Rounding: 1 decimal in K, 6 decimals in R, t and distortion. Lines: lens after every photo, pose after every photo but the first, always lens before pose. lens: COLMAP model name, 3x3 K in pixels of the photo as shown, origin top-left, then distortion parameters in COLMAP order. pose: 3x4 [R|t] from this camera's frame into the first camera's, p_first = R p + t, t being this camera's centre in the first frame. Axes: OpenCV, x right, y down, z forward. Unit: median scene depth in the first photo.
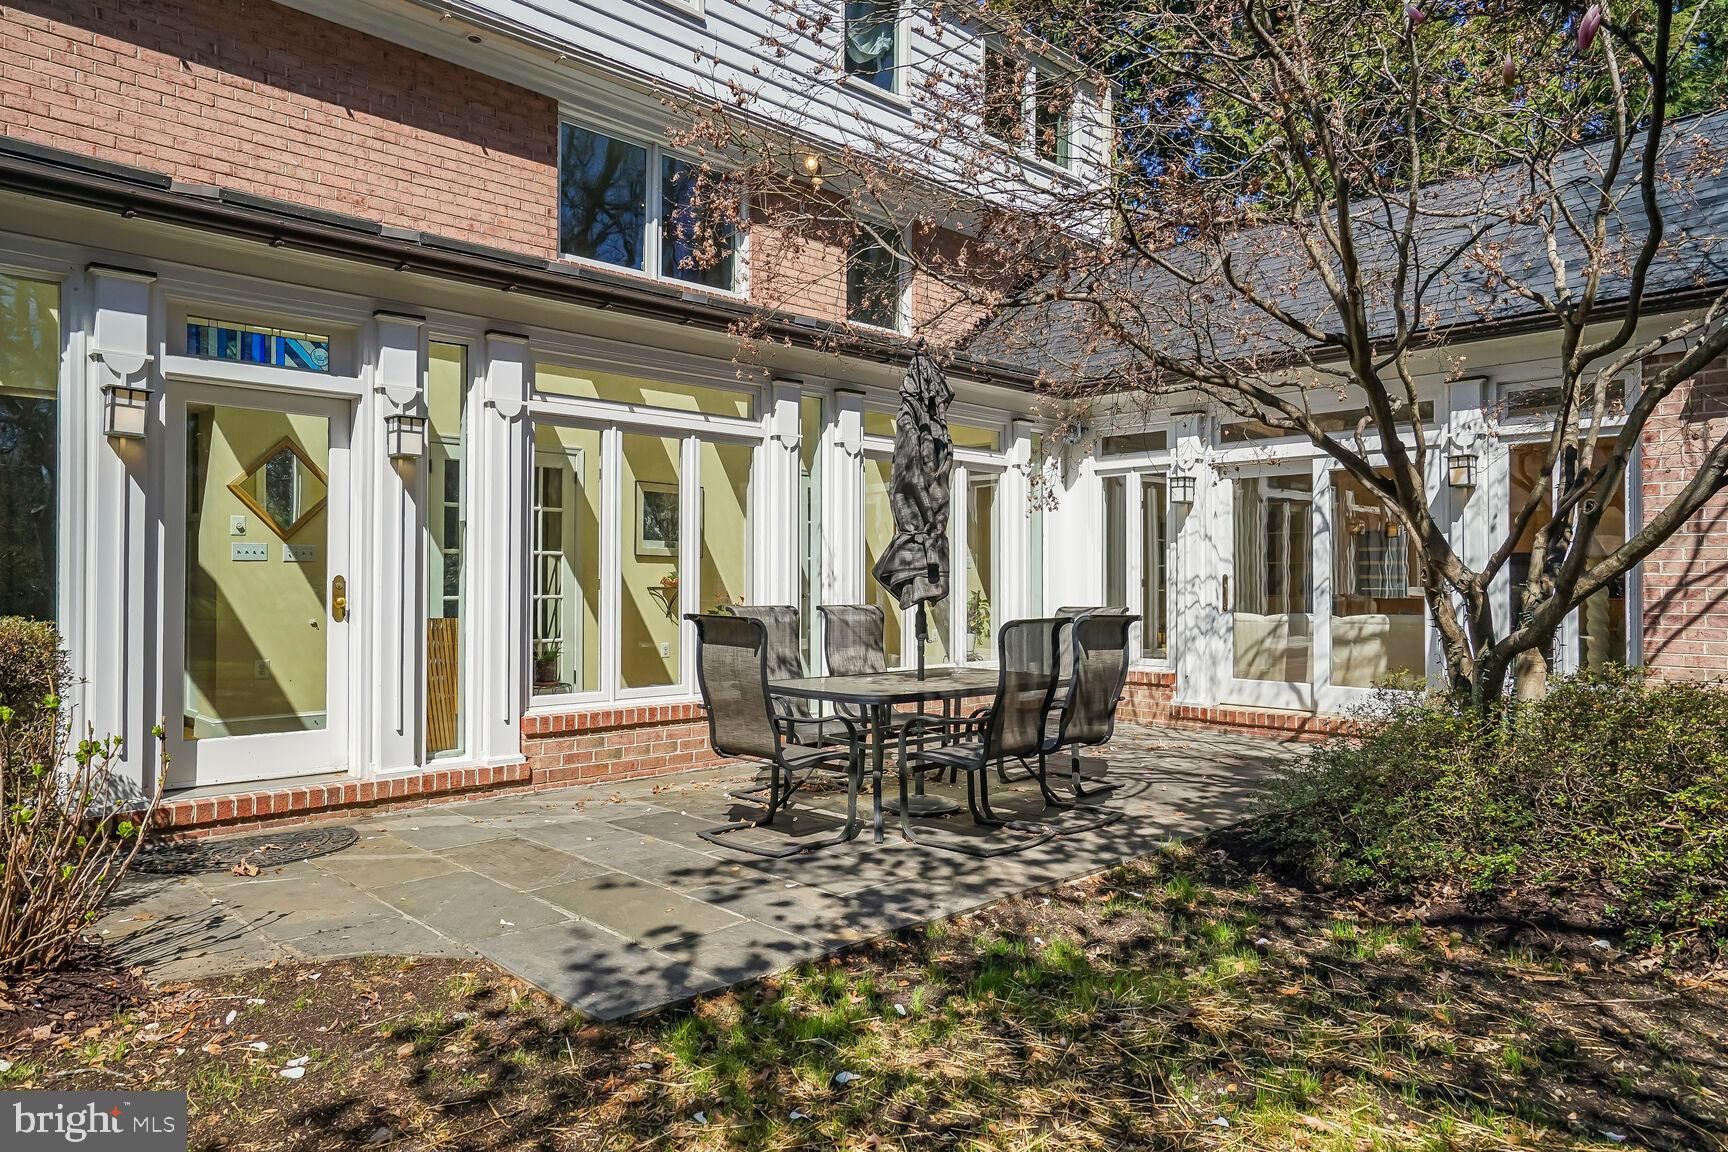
lens RADIAL K [[1086.9, 0, 864.0], [0, 1086.9, 576.0], [0, 0, 1]] dist [-0.033714, 0.000257]
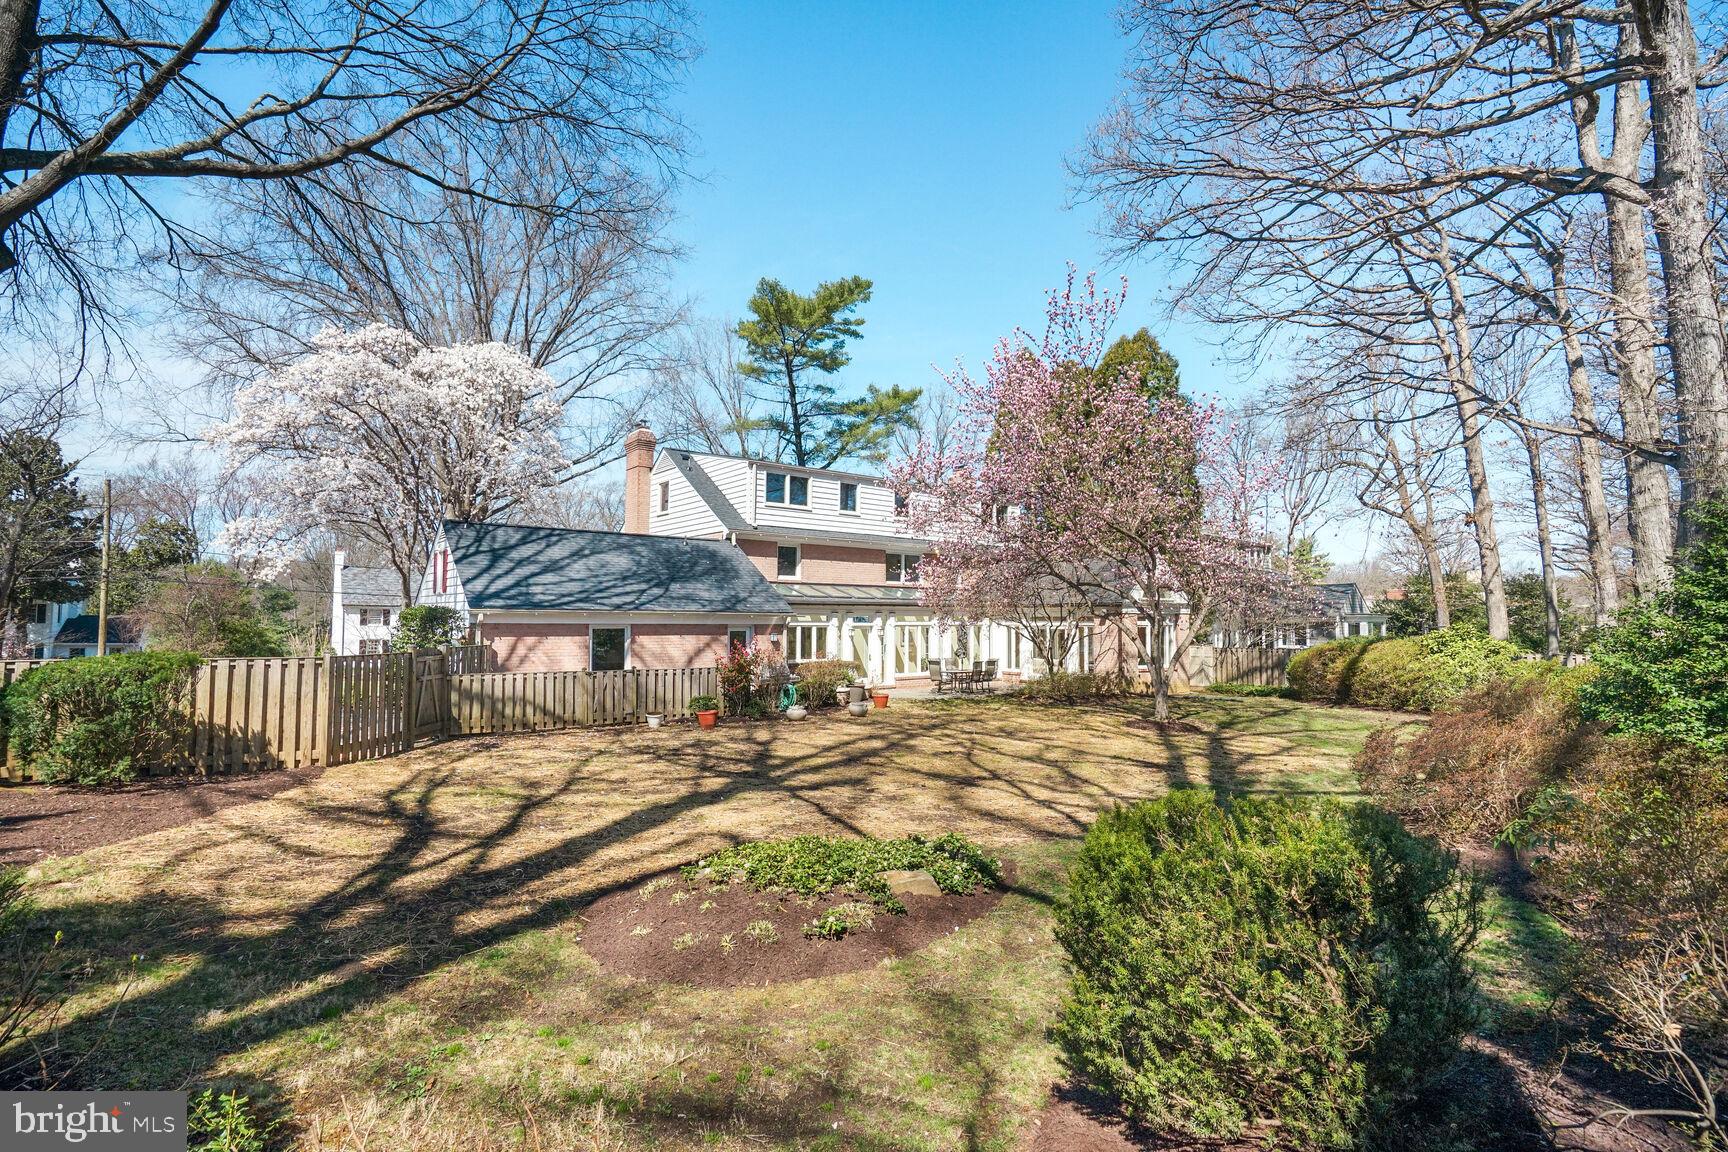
lens RADIAL K [[820.0, 0, 864.0], [0, 820.0, 576.0], [0, 0, 1]] dist [-0.047432, 0.000185]
pose [[0.998210, -0.002203, -0.059760, -0.208191], [-0.000548, 0.998943, -0.045971, -0.209616], [0.059798, 0.045921, 0.997154, -3.404561]]
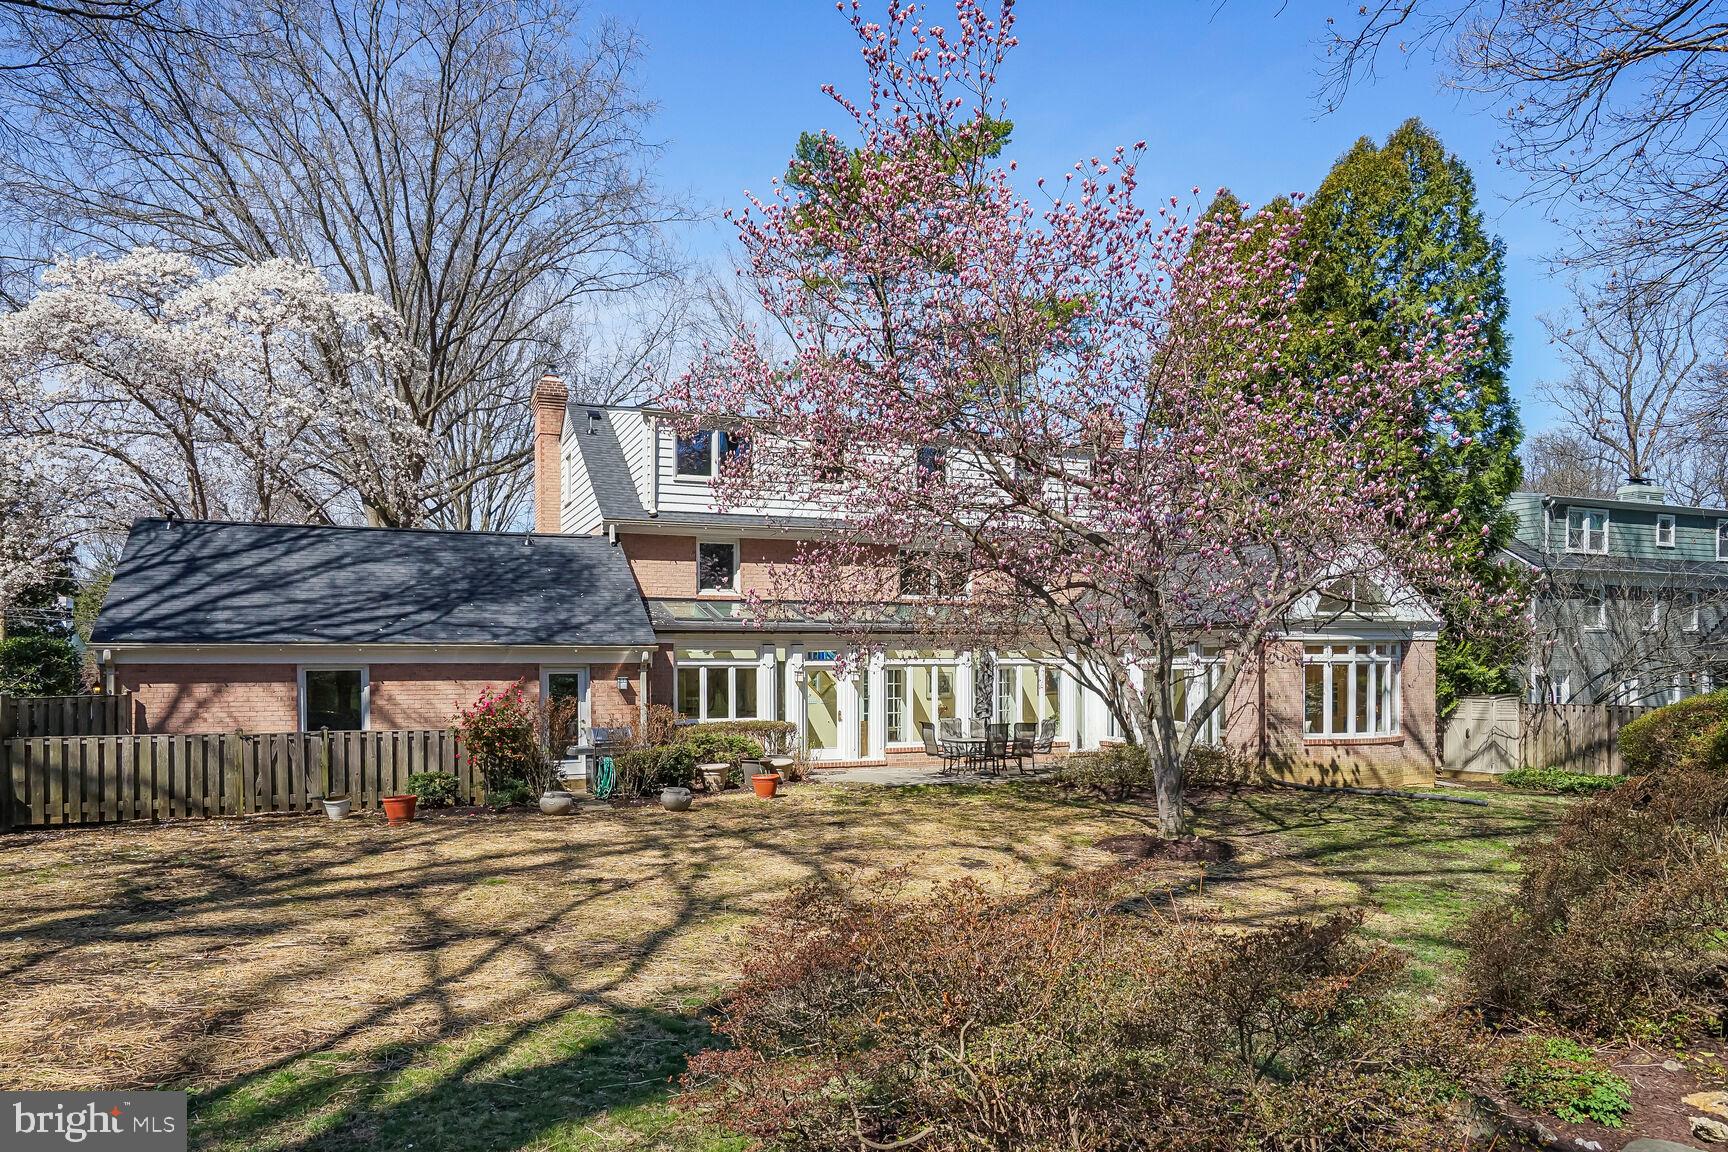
lens RADIAL K [[1145.8, 0, 863.7], [0, 1145.8, 660.8], [0, 0, 1]] dist [0.006934, 0.001507]
pose [[0.935124, -0.006351, -0.354264, 0.970581], [0.009133, 0.999939, 0.006182, -0.184632], [0.354203, -0.009016, 0.935125, -2.590767]]
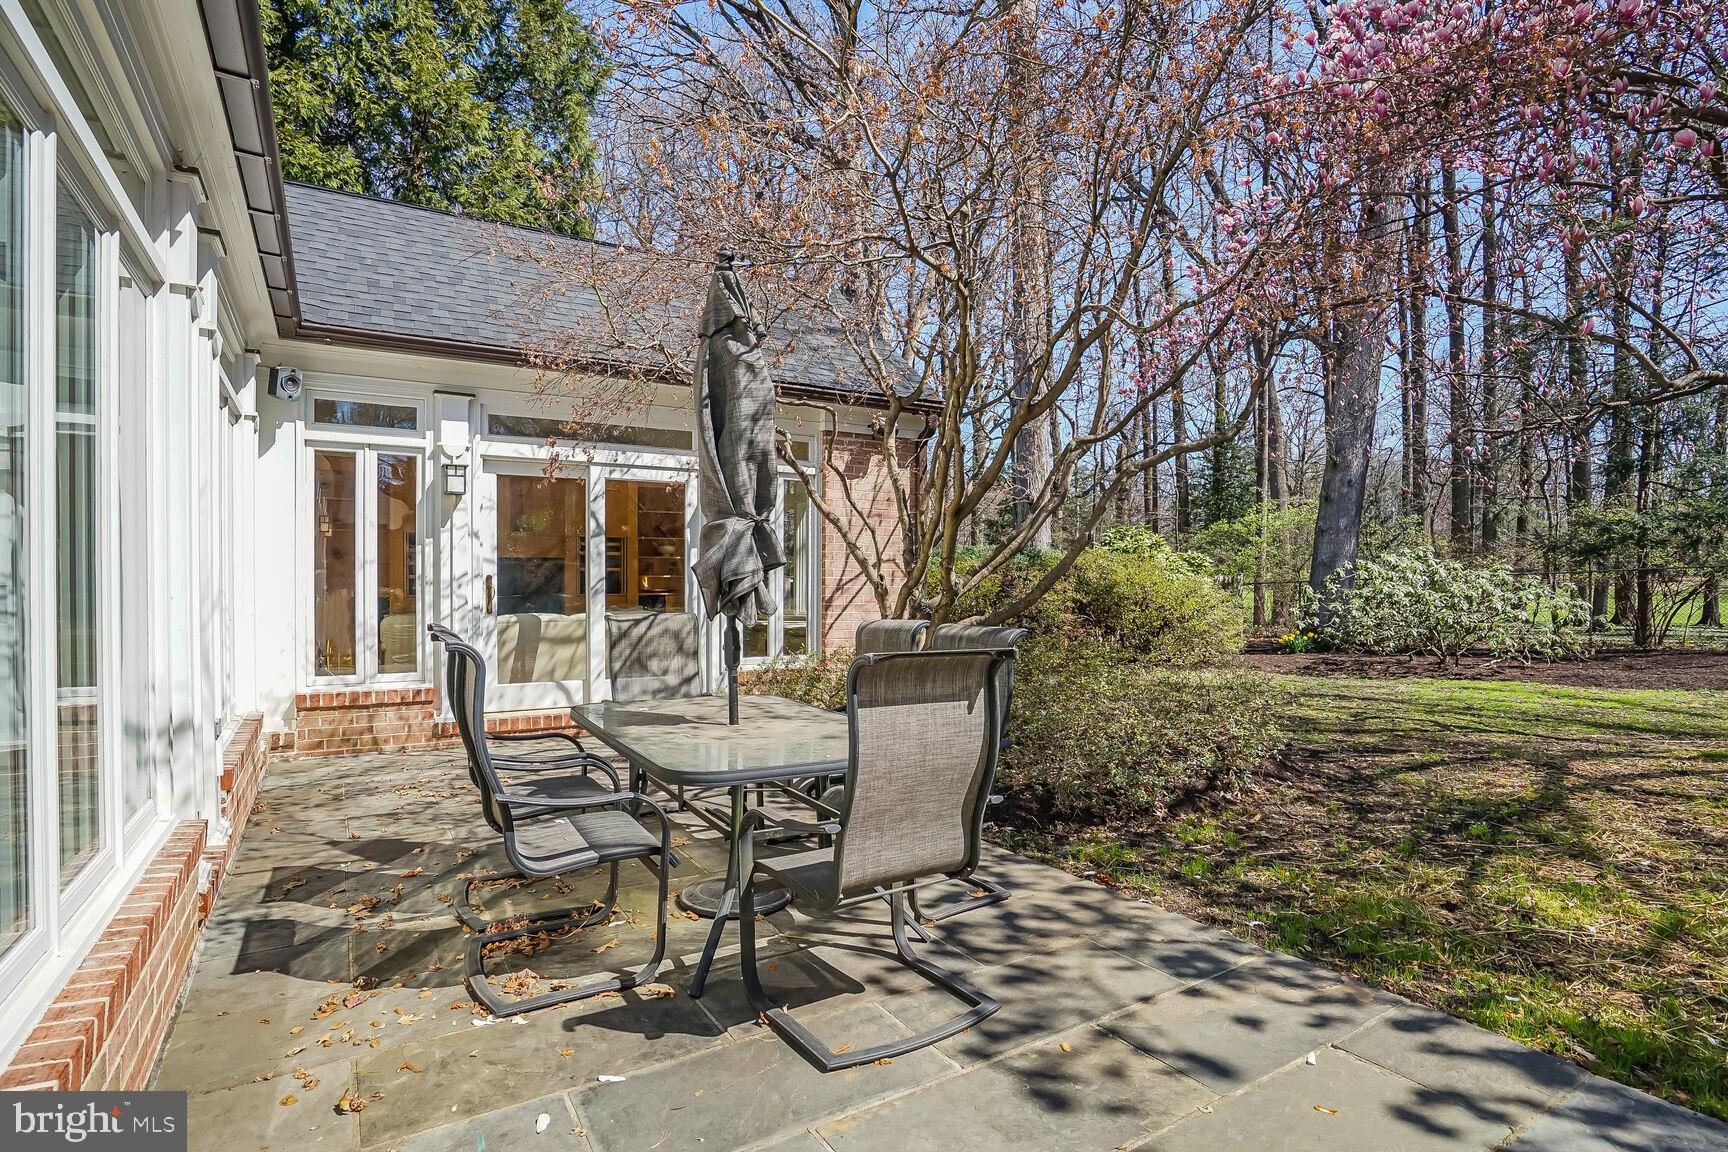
lens RADIAL K [[867.6, 0, 864.0], [0, 867.6, 576.0], [0, 0, 1]] dist [0.003754, 0.000897]
pose [[0.225569, -0.007428, 0.974199, -0.470994], [-0.007266, 0.999930, 0.009306, -0.012341], [-0.974200, -0.009178, 0.225499, 0.717742]]
